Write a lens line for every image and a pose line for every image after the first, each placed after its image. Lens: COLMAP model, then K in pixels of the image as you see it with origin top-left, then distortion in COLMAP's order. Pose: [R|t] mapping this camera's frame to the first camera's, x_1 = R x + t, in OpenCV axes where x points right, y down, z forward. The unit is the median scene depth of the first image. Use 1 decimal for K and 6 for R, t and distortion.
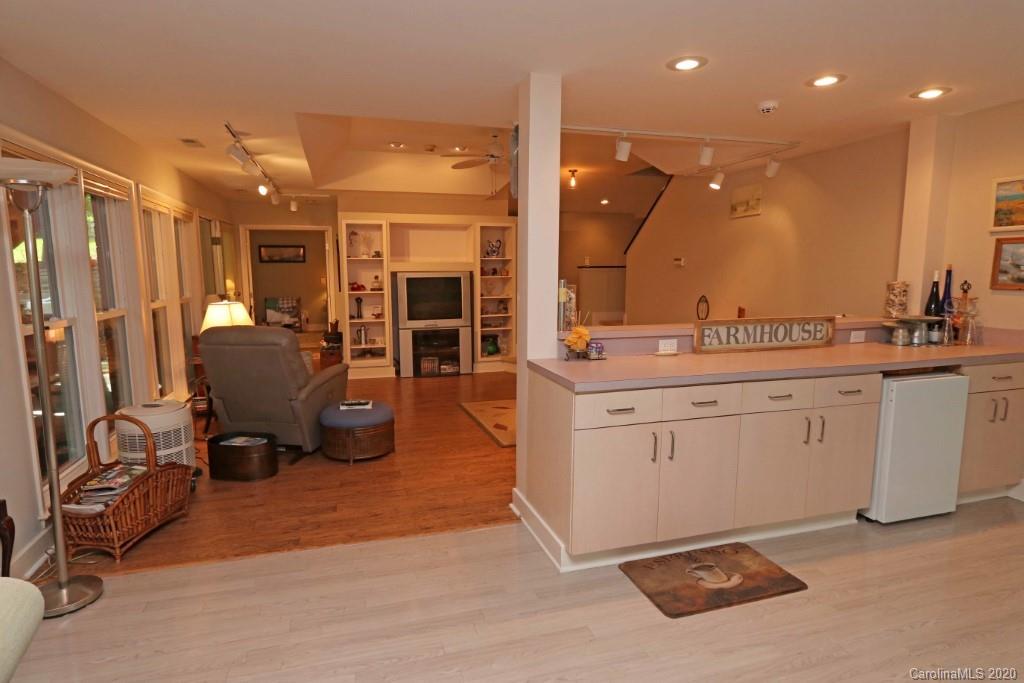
lens RADIAL K [[560.5, 0, 505.5], [0, 560.5, 342.6], [0, 0, 1]] dist [-0.001490, -0.000246]
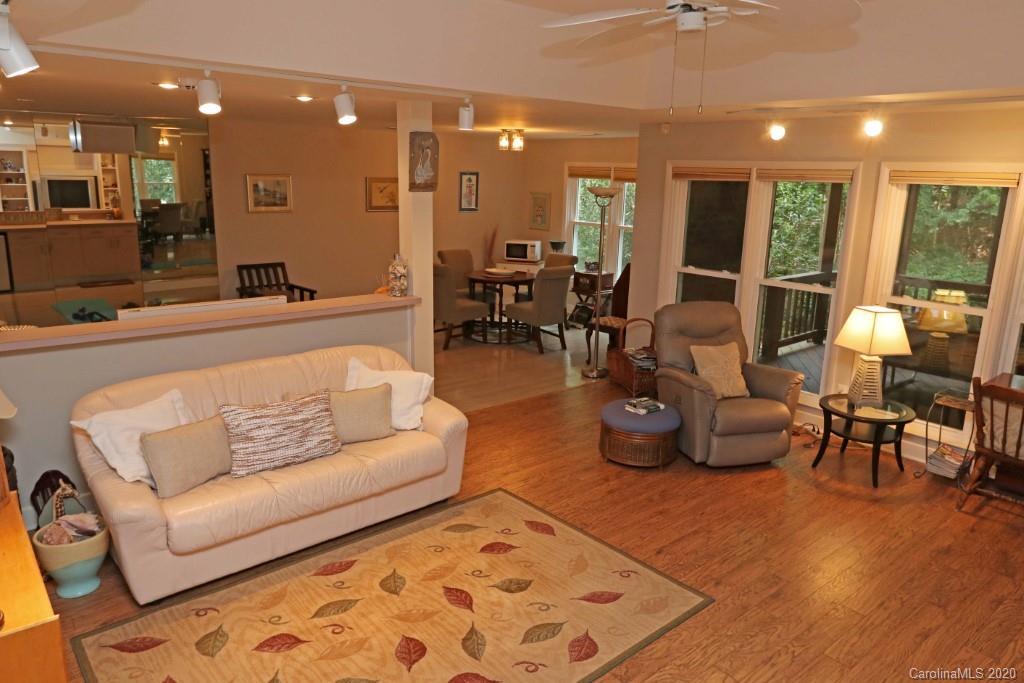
lens RADIAL K [[701.8, 0, 516.6], [0, 701.8, 338.9], [0, 0, 1]] dist [0.004101, 0.002594]
pose [[-0.918890, 0.069303, -0.388380, 0.207203], [-0.075111, 0.935711, 0.344679, -0.214845], [0.387299, 0.345894, -0.854610, 1.070655]]
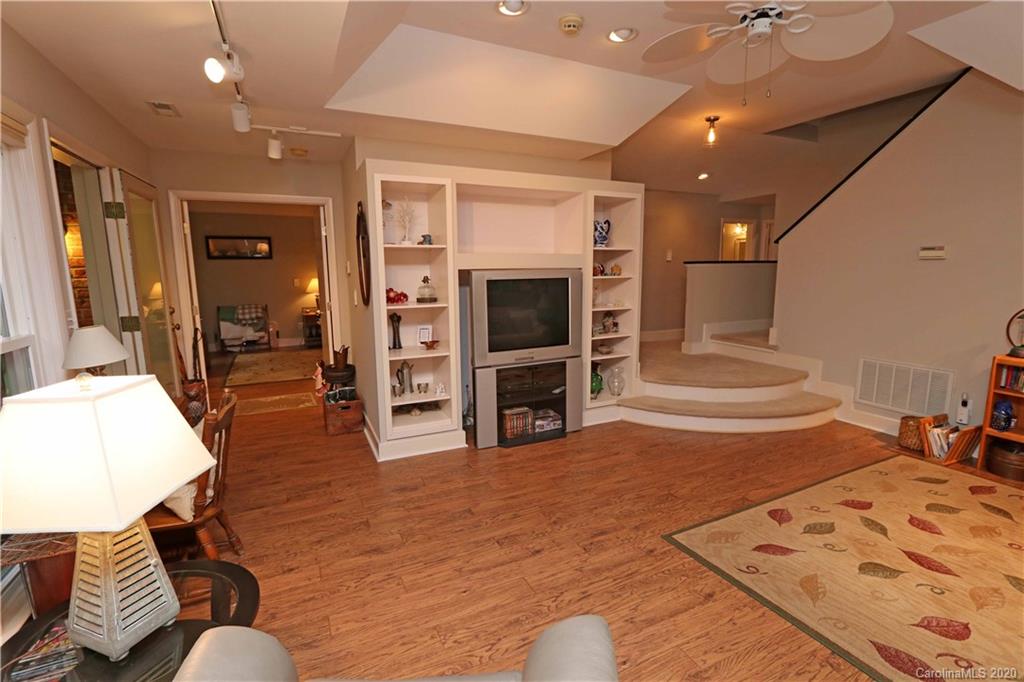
lens RADIAL K [[480.2, 0, 523.2], [0, 480.2, 341.6], [0, 0, 1]] dist [-0.013036, 0.000381]
pose [[0.985361, -0.030445, 0.167742, -0.217387], [0.026662, 0.999338, 0.024762, -0.061025], [-0.168384, -0.019927, 0.985520, 0.485680]]
